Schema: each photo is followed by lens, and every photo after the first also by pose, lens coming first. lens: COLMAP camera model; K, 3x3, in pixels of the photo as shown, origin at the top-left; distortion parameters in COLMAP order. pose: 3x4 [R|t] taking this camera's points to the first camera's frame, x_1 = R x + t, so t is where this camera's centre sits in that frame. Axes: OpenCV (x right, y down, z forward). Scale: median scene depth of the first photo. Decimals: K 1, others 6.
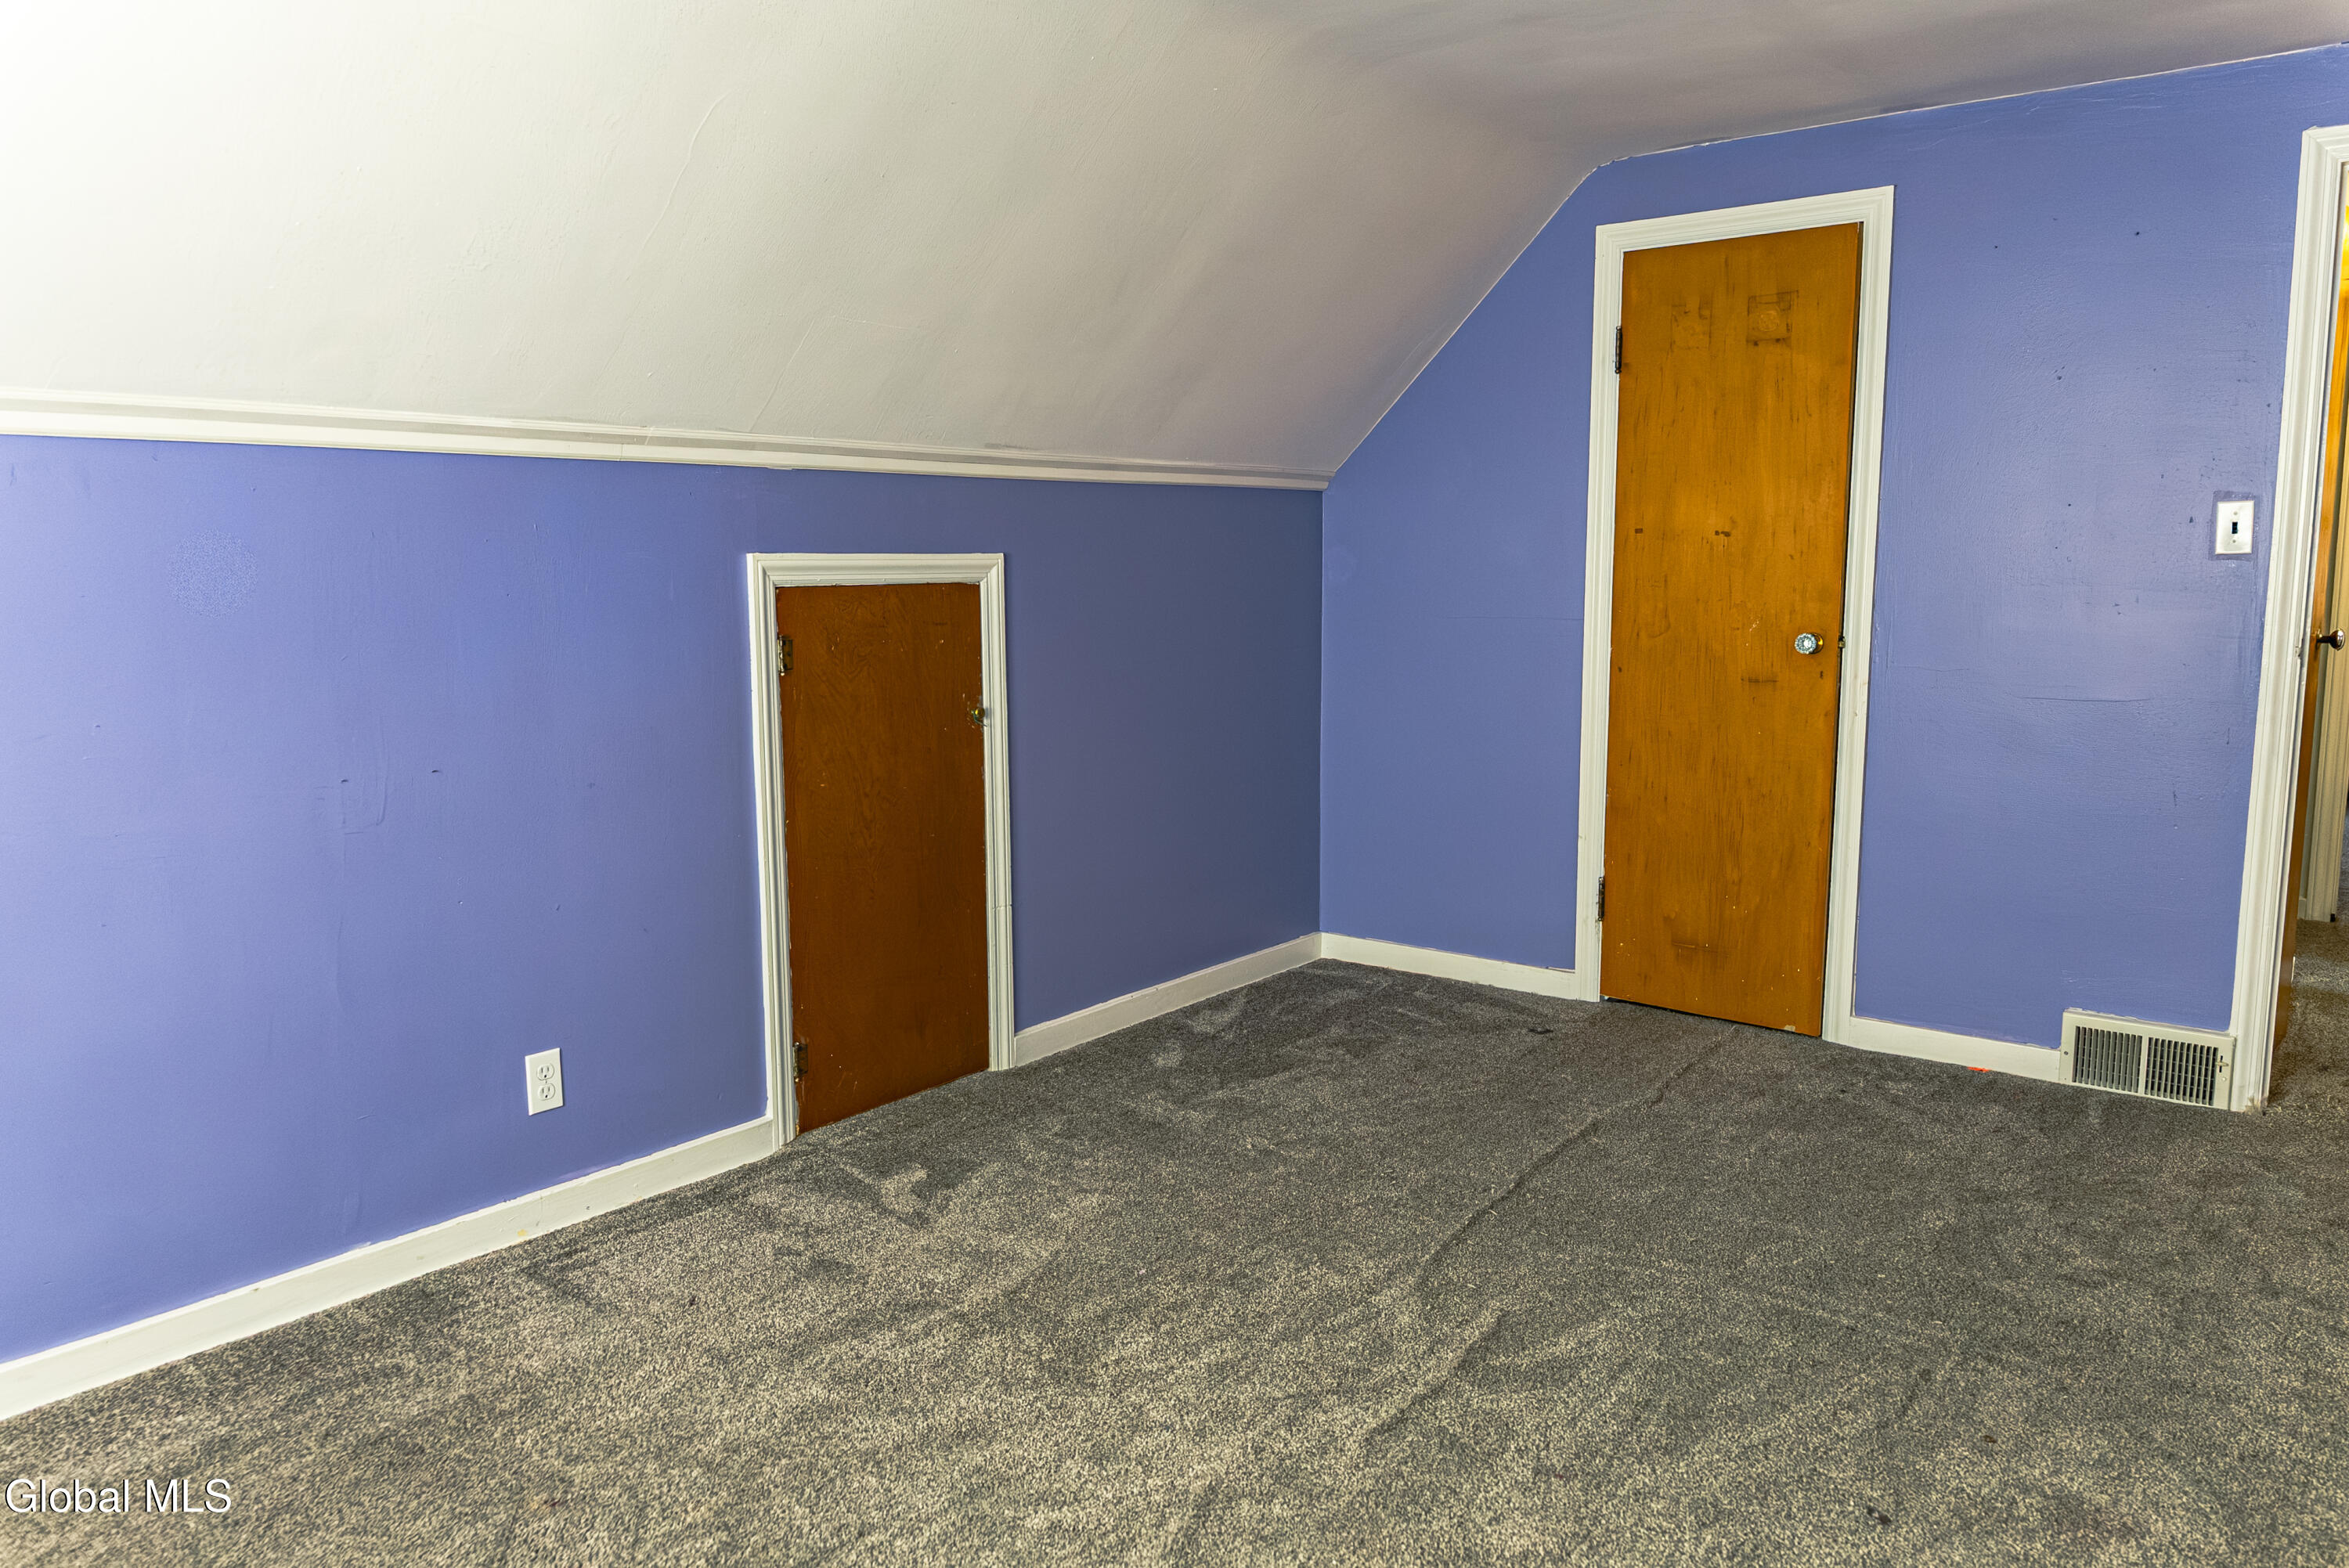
lens RADIAL K [[1649.0, 0, 1166.9], [0, 1649.0, 787.2], [0, 0, 1]] dist [-0.004769, -0.022559]
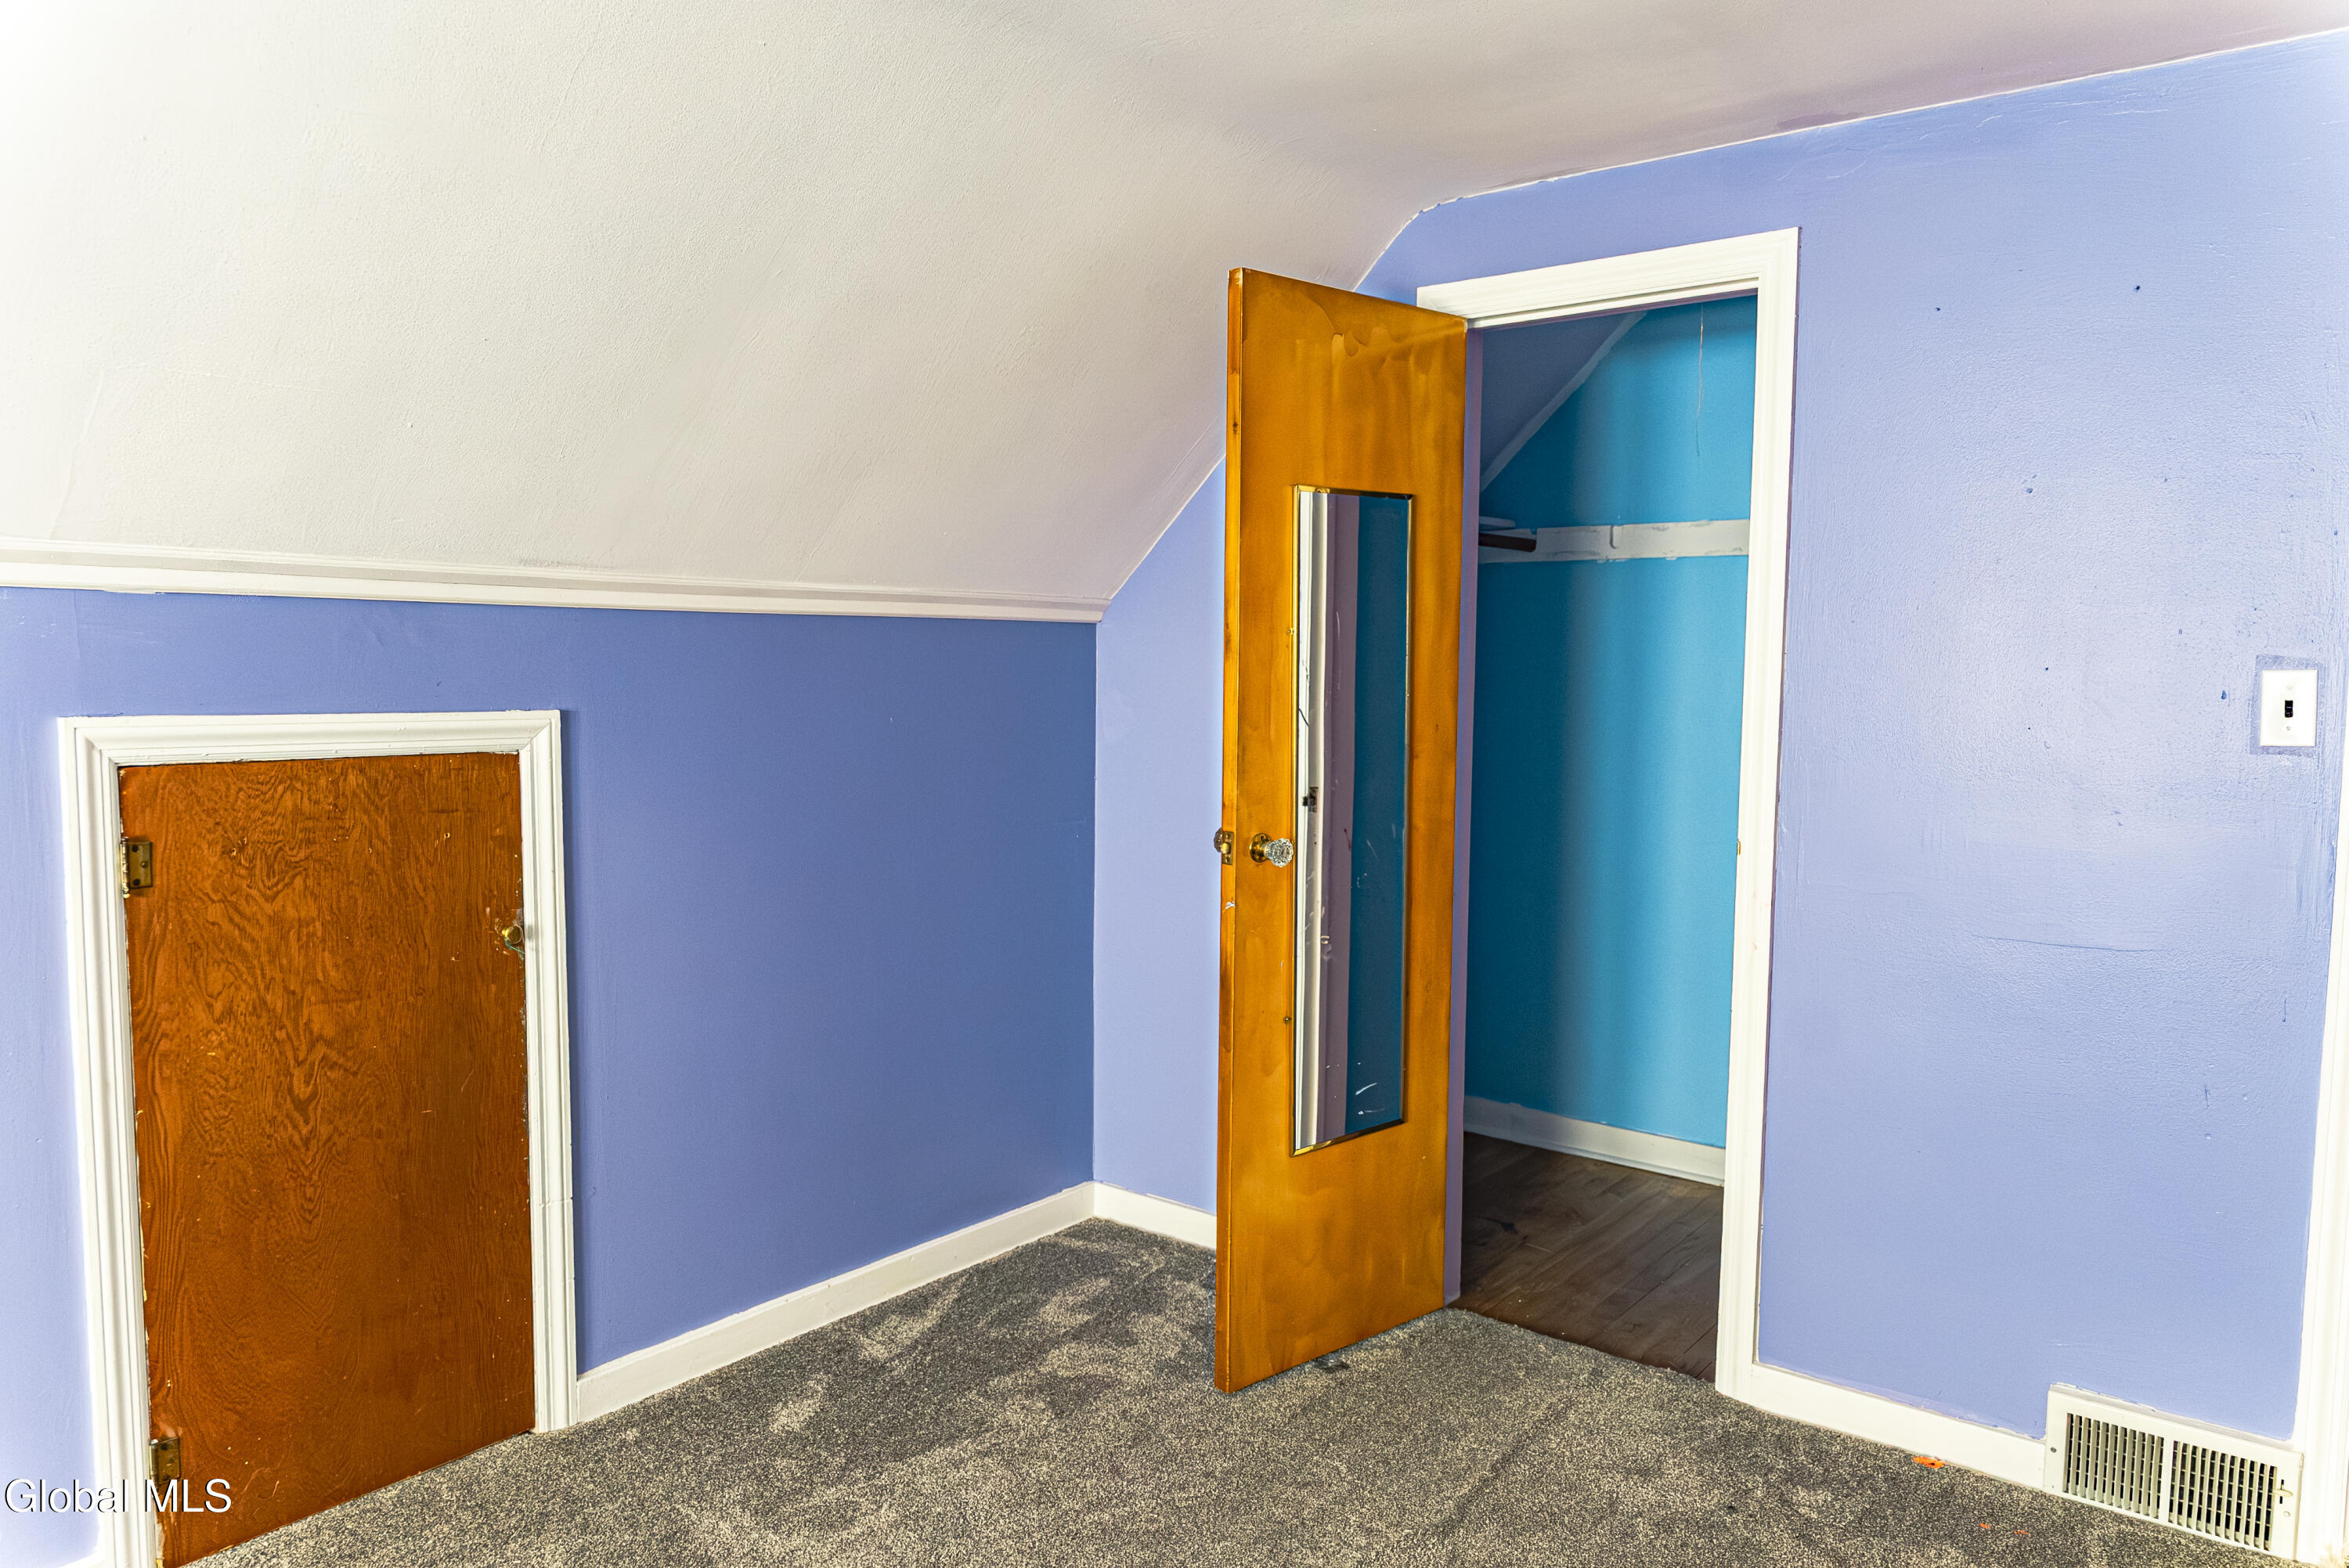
lens RADIAL K [[1578.5, 0, 1174.6], [0, 1578.5, 779.1], [0, 0, 1]] dist [-0.009893, -0.011294]
pose [[0.999861, 0.016641, -0.000679, 0.169989], [-0.016650, 0.997728, -0.065279, -0.071800], [-0.000409, 0.065281, 0.997867, 0.317710]]
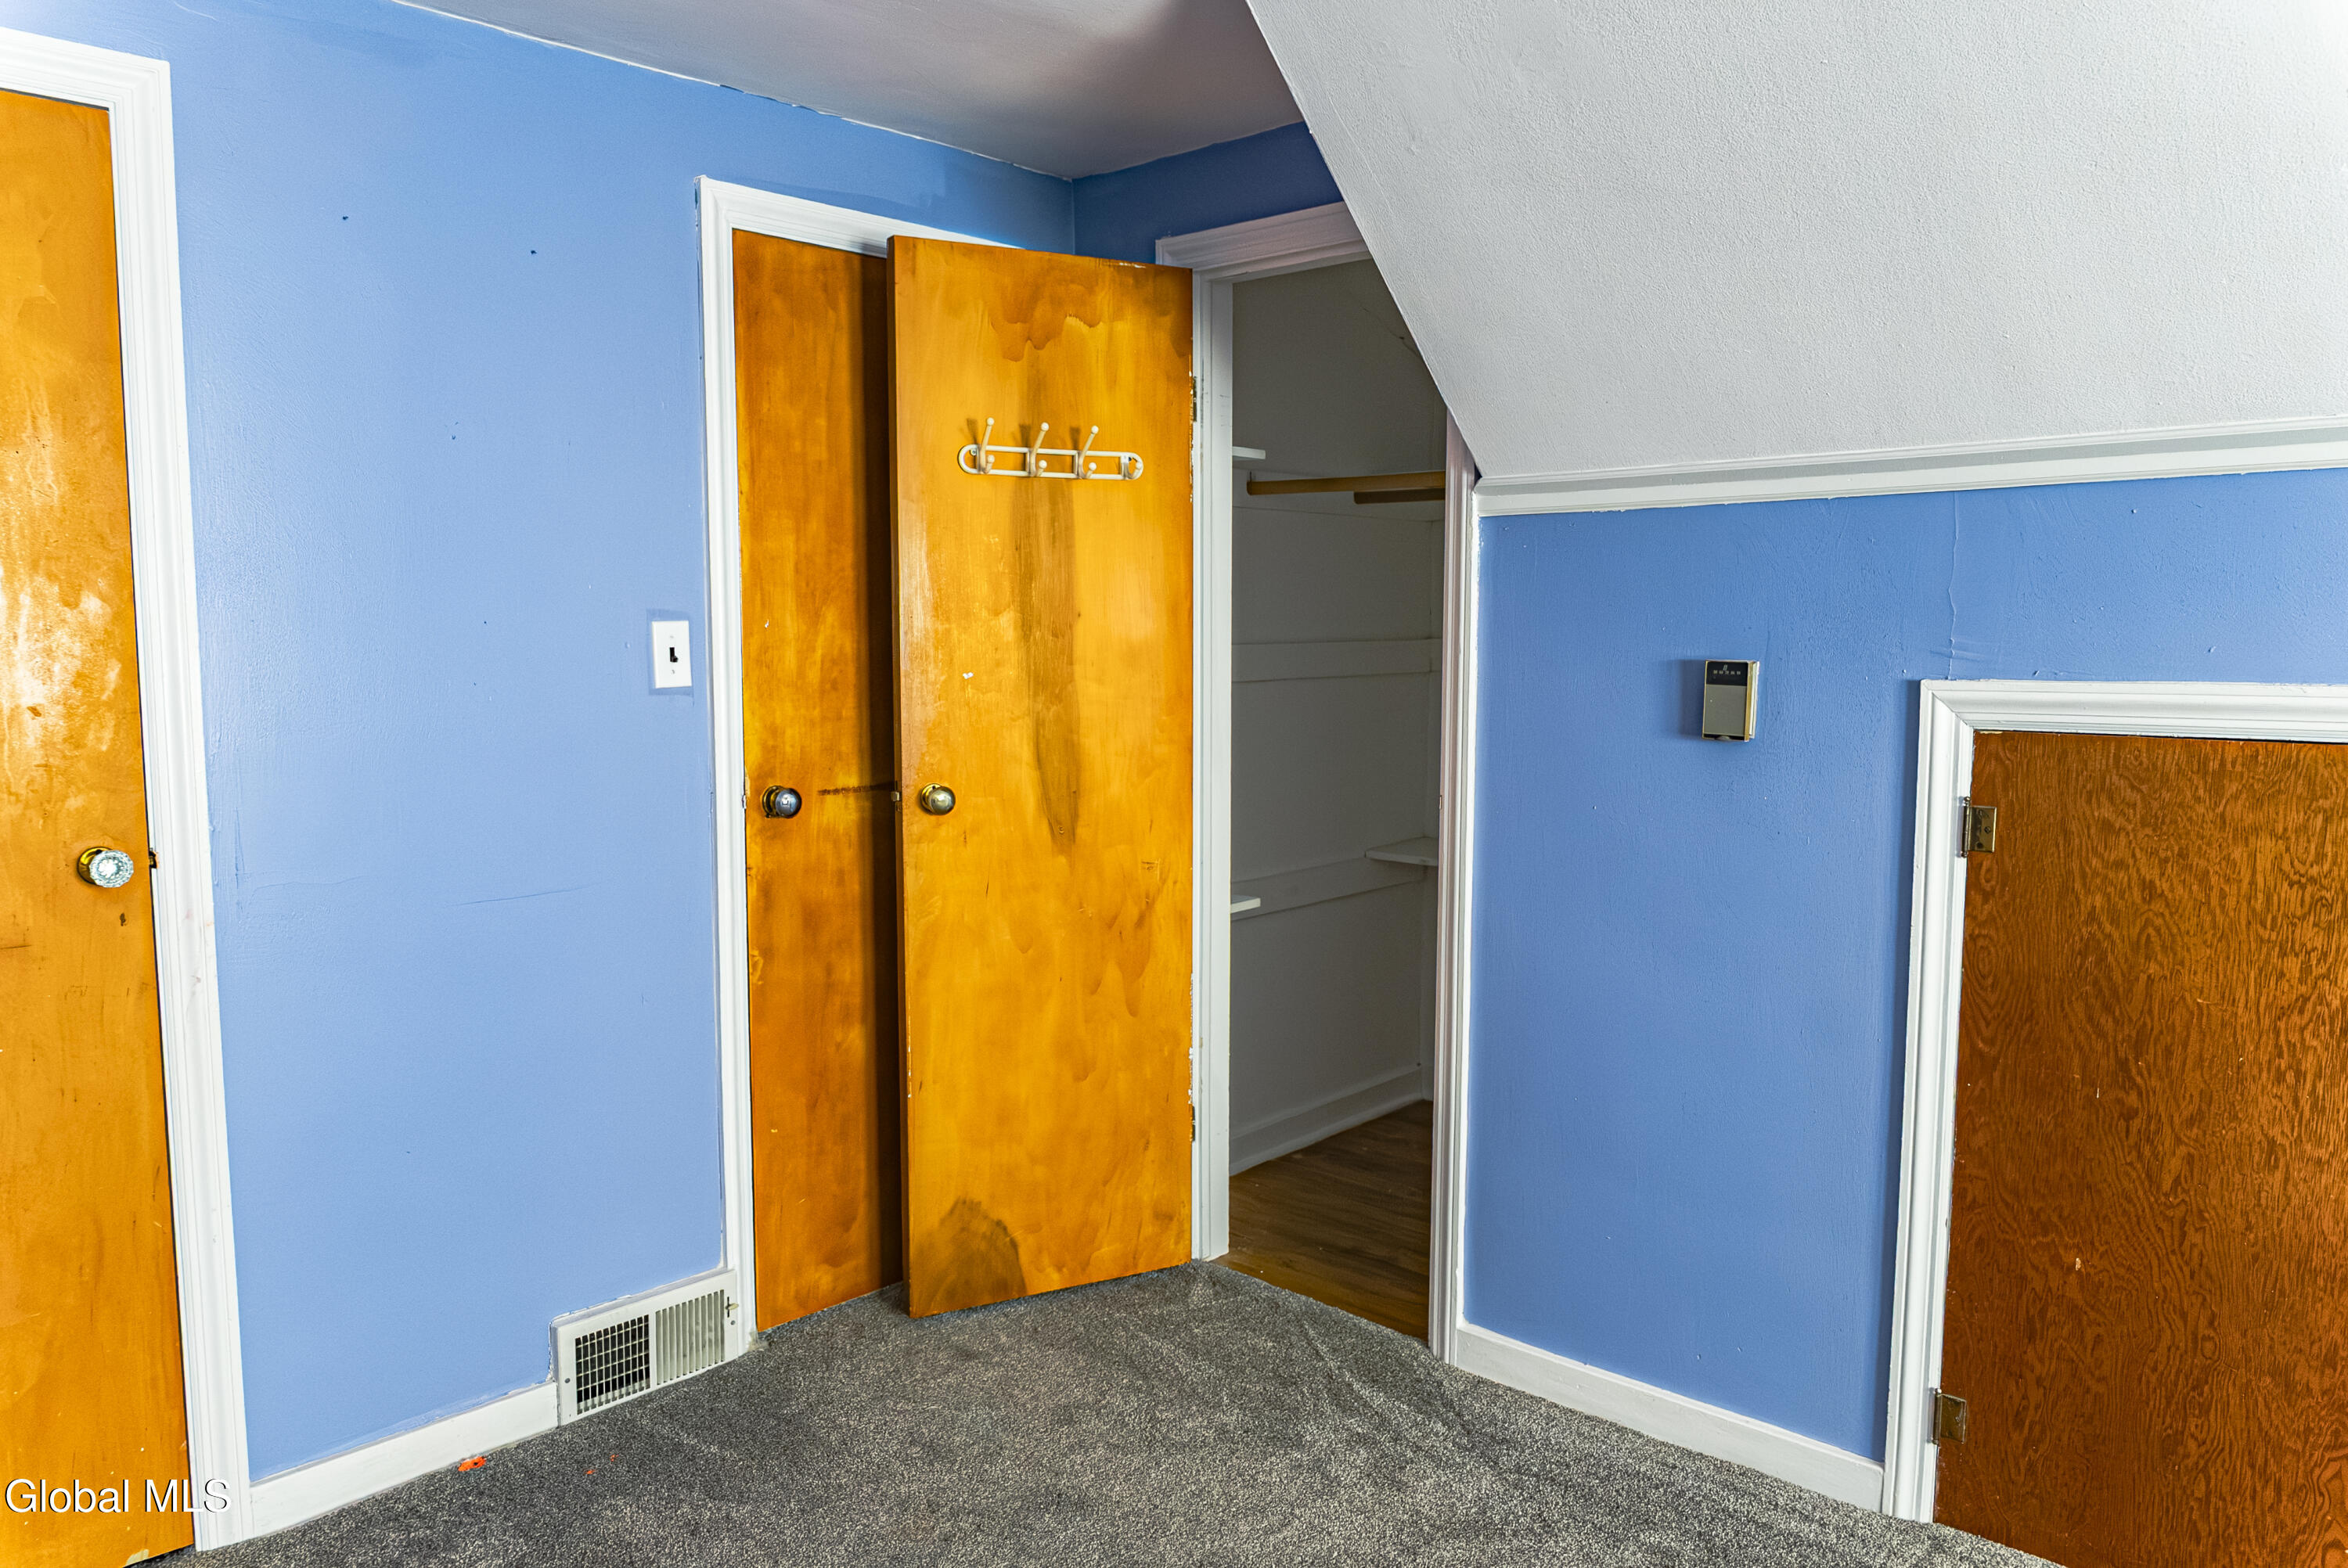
lens RADIAL K [[1617.7, 0, 1167.6], [0, 1617.7, 777.9], [0, 0, 1]] dist [-0.011228, -0.009143]
pose [[0.073089, -0.080825, 0.994045, -0.112269], [0.137457, 0.988015, 0.070228, -0.111254], [-0.987808, 0.131505, 0.083323, 0.644176]]
